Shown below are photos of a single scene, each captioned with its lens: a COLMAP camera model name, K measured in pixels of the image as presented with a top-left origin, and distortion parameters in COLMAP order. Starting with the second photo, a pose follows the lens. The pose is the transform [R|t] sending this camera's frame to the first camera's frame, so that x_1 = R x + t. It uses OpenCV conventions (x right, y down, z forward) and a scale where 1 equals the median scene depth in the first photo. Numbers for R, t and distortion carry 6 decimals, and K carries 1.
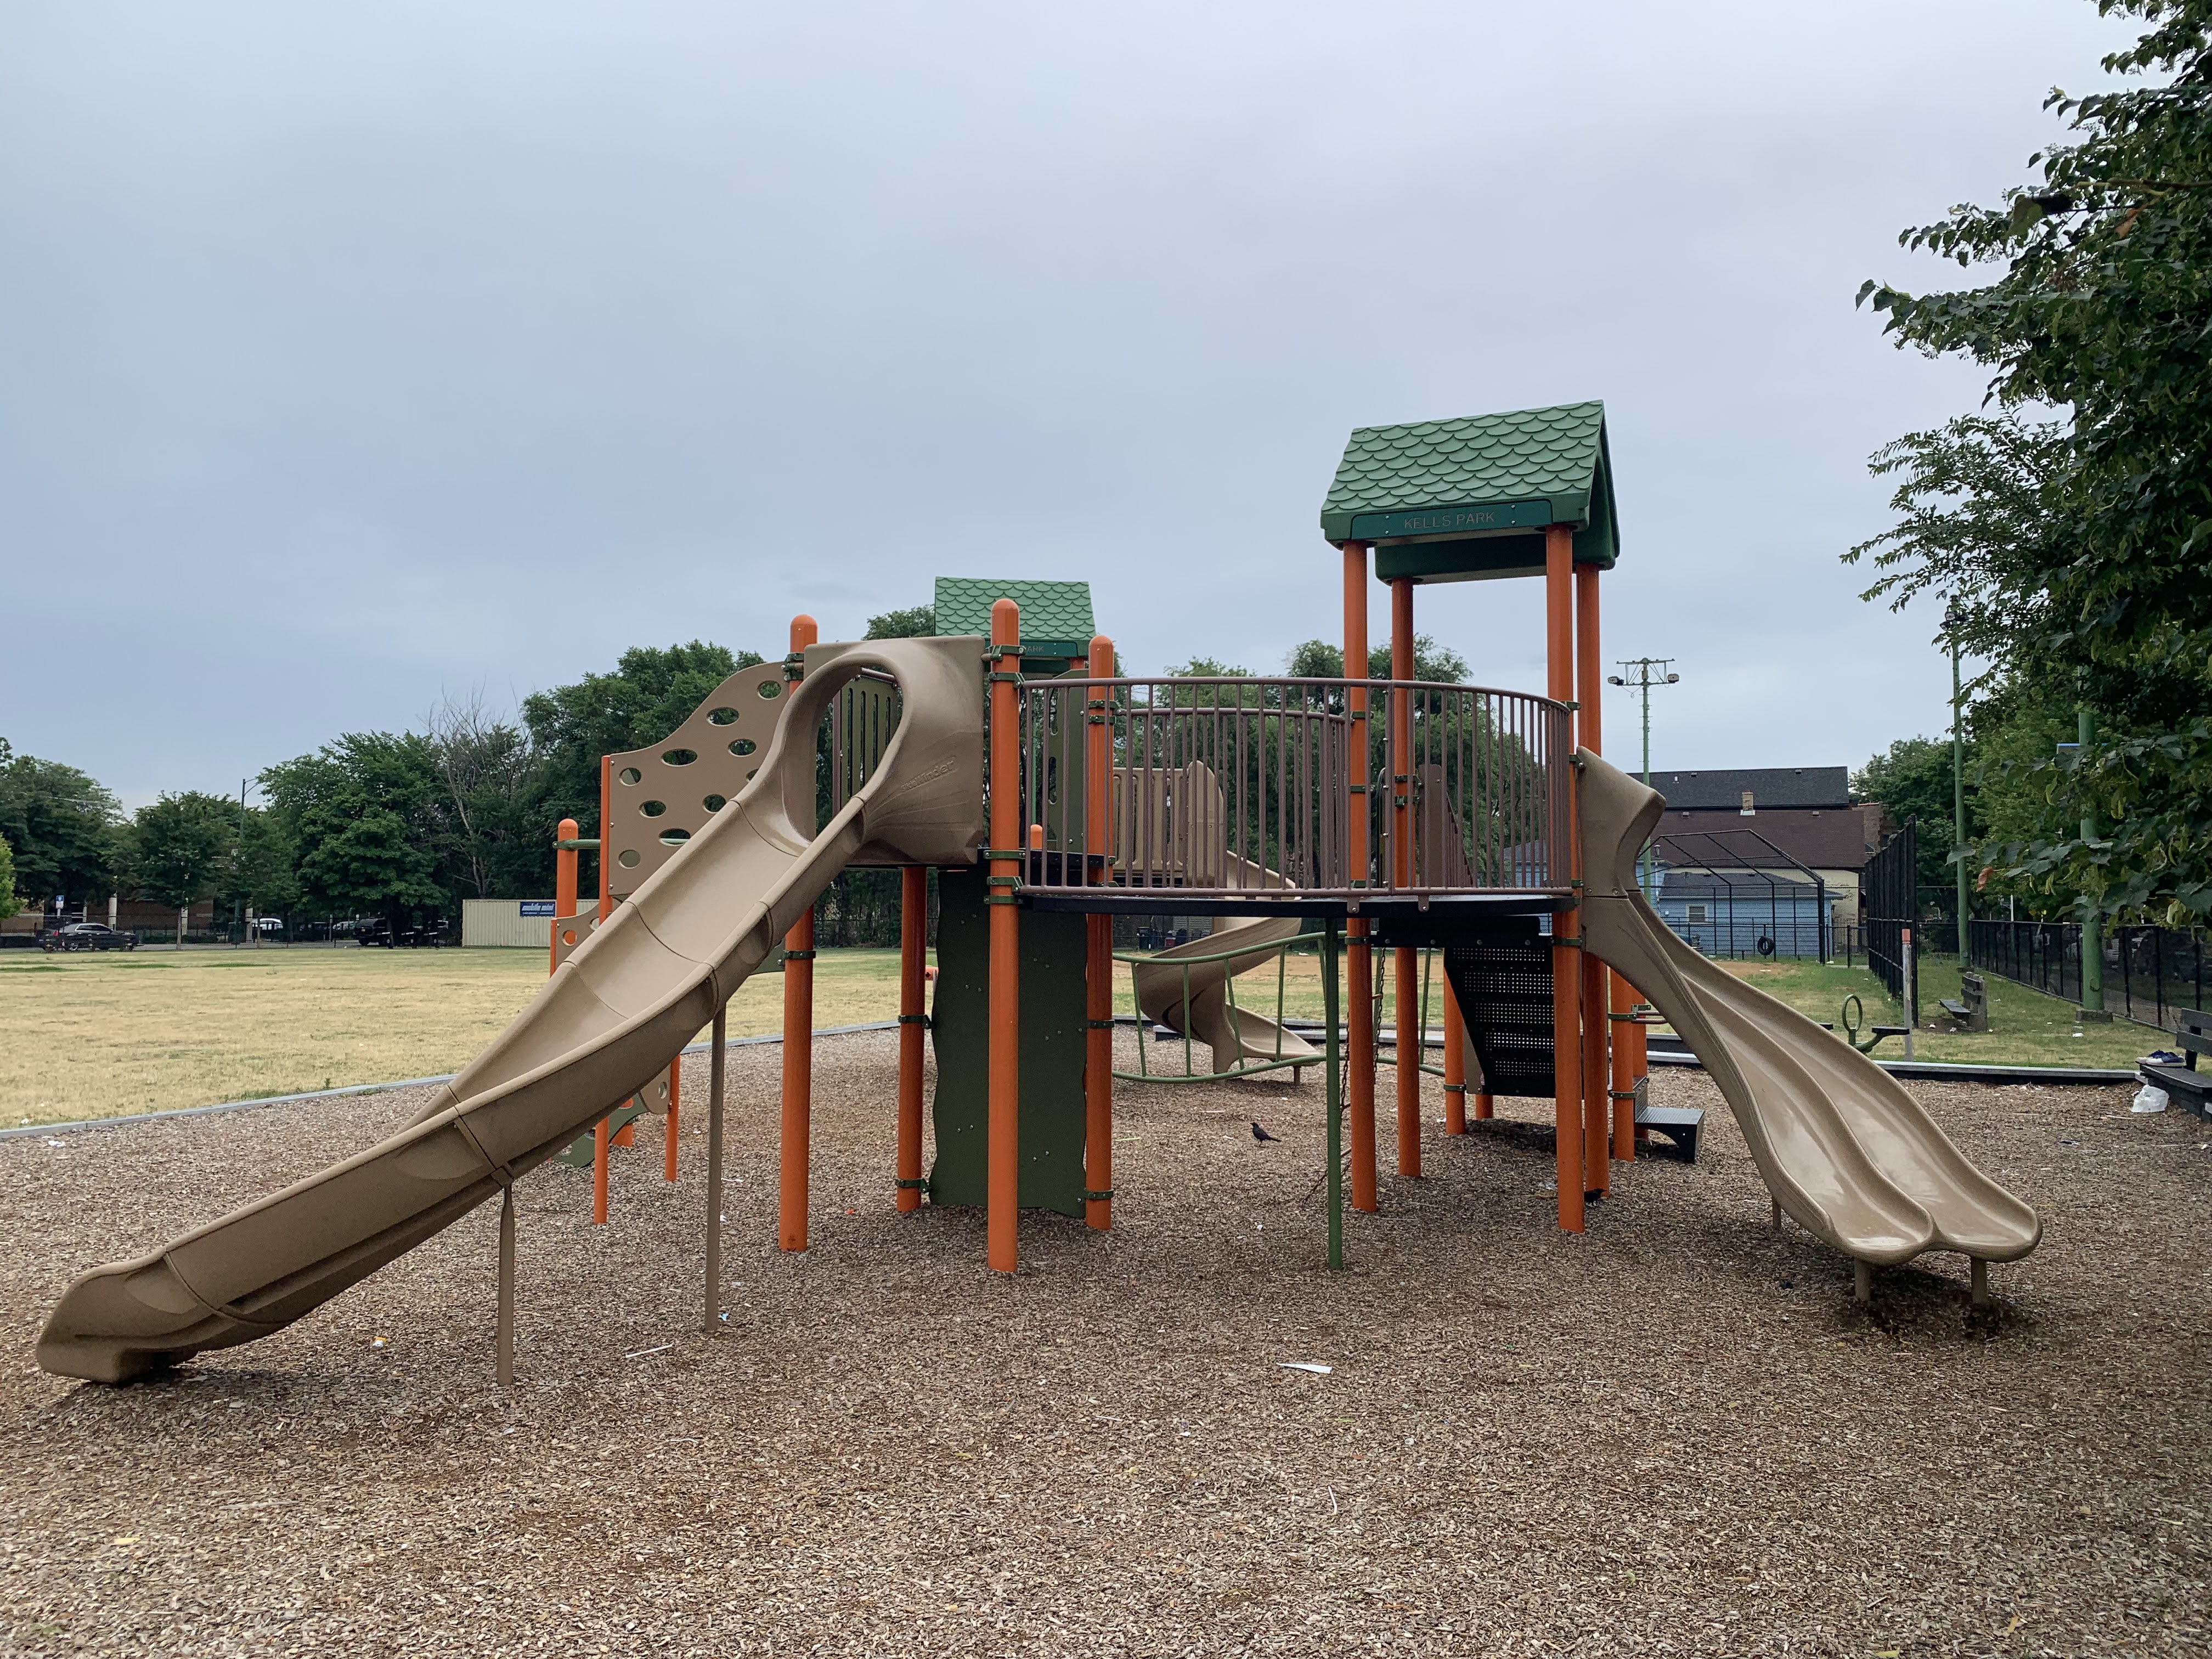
lens RADIAL K [[1664.6, 0, 1105.6], [0, 1664.6, 826.6], [0, 0, 1]] dist [0.001288, 0.000235]
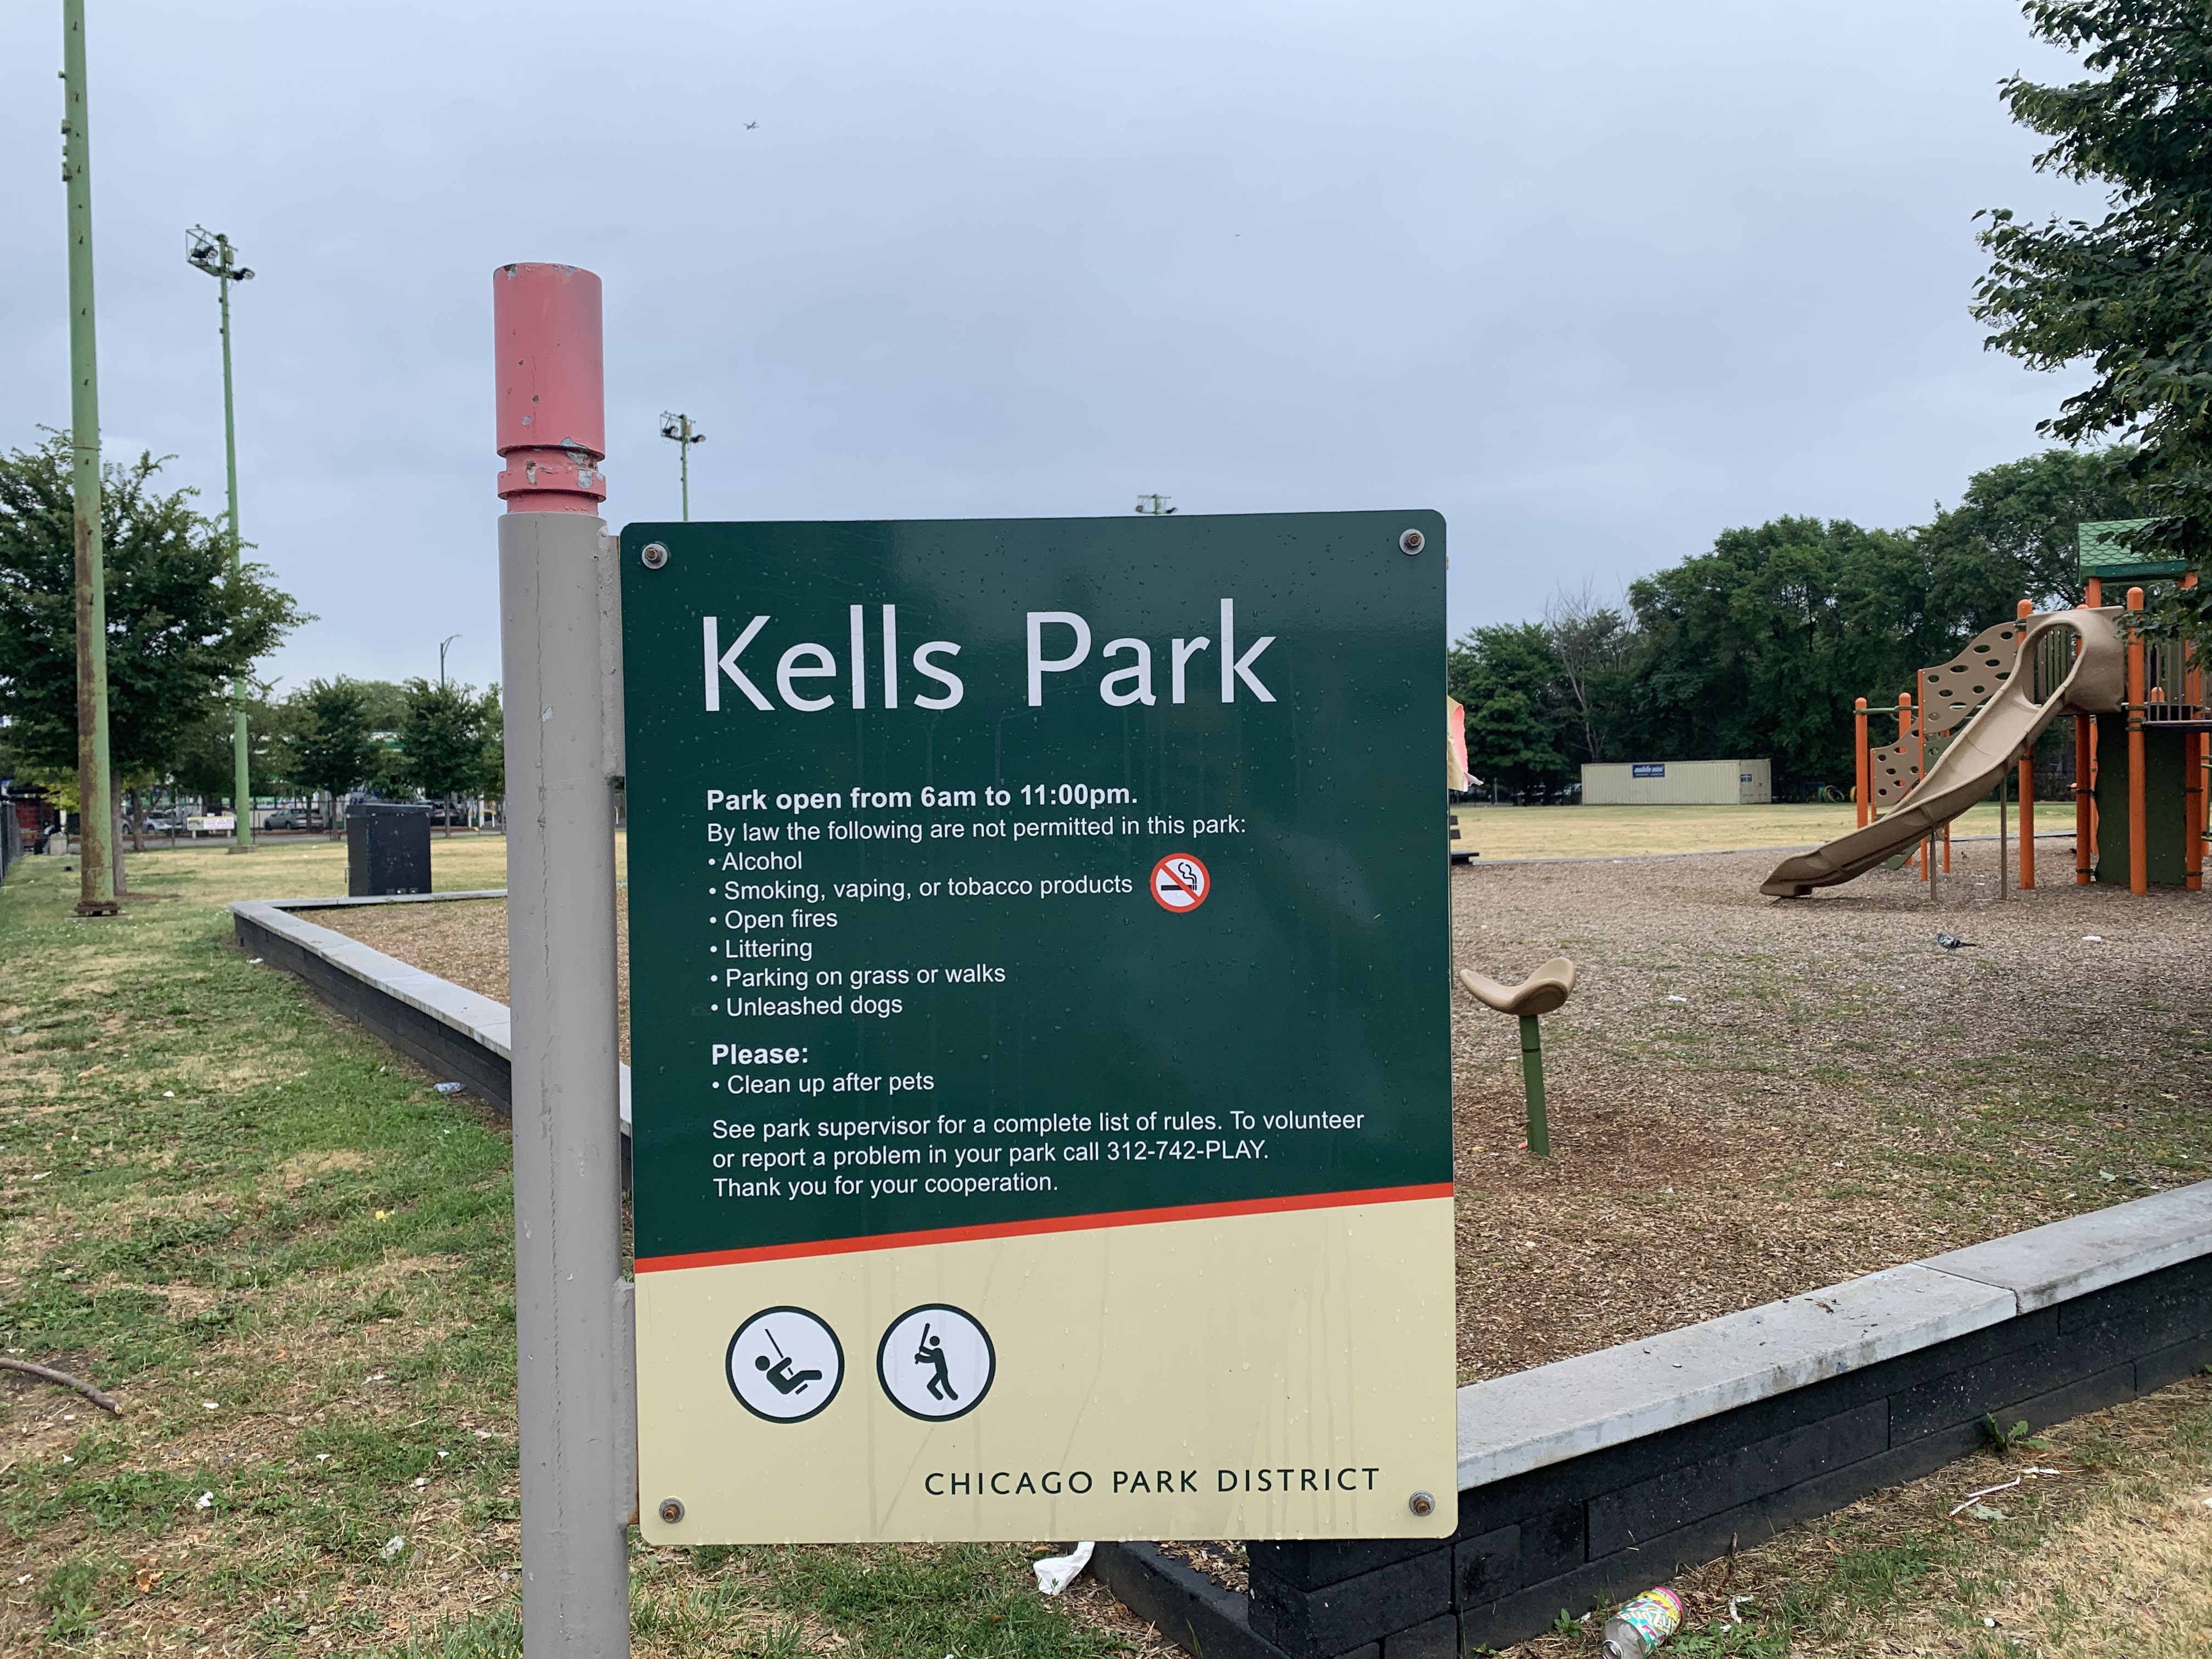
lens RADIAL K [[1664.6, 0, 1094.4], [0, 1664.6, 810.7], [0, 0, 1]] dist [0.001288, 0.000235]
pose [[0.814819, -0.011116, -0.579609, 0.007931], [0.051525, 0.997248, 0.053309, -0.003050], [0.577421, -0.073301, 0.813149, -0.137982]]
